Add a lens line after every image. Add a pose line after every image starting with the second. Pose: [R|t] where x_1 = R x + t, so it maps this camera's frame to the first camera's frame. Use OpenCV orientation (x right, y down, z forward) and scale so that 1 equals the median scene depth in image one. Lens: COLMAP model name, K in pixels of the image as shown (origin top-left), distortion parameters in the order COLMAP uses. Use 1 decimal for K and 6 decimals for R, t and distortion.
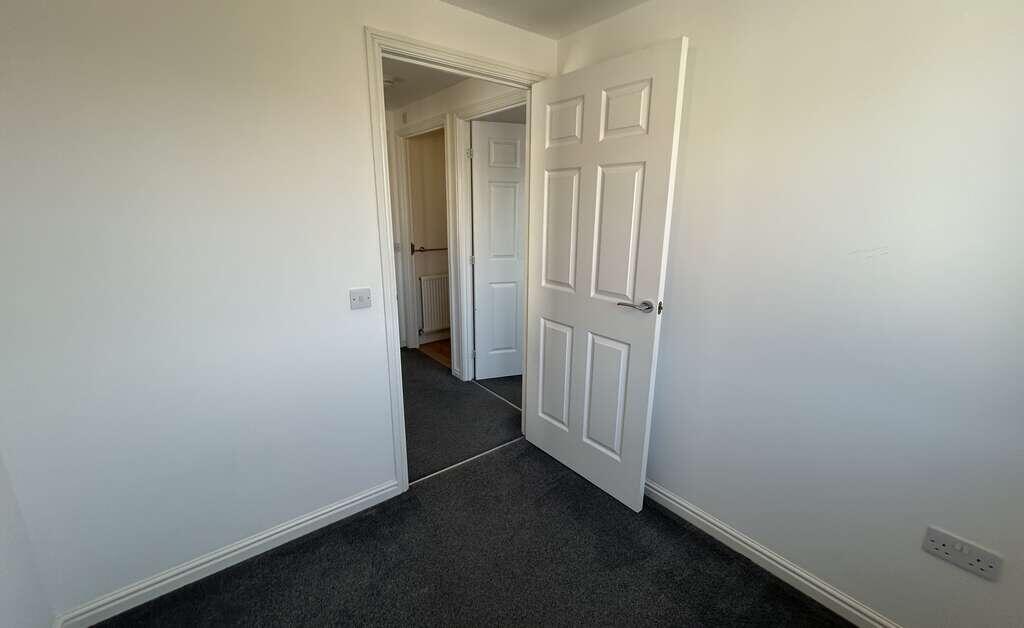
lens RADIAL K [[417.4, 0, 516.6], [0, 417.4, 317.7], [0, 0, 1]] dist [-0.003085, -0.000366]
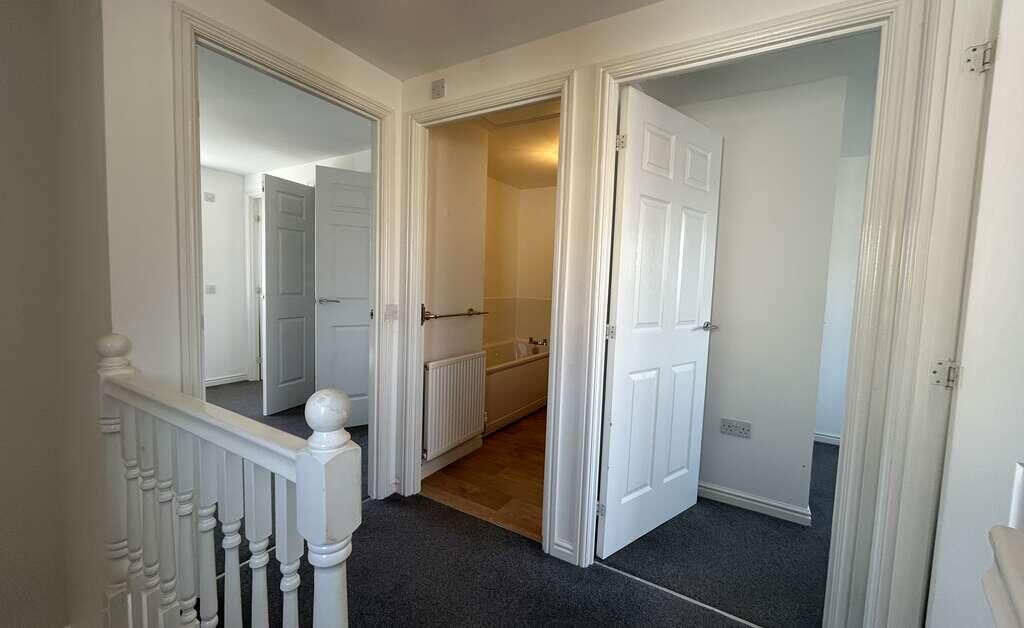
lens RADIAL K [[417.4, 0, 508.4], [0, 417.4, 308.8], [0, 0, 1]] dist [-0.003085, -0.000366]
pose [[0.936992, -0.005654, 0.349305, -0.386346], [0.067770, 0.983817, -0.165866, -0.080949], [-0.342715, 0.179088, 0.922212, 0.500820]]
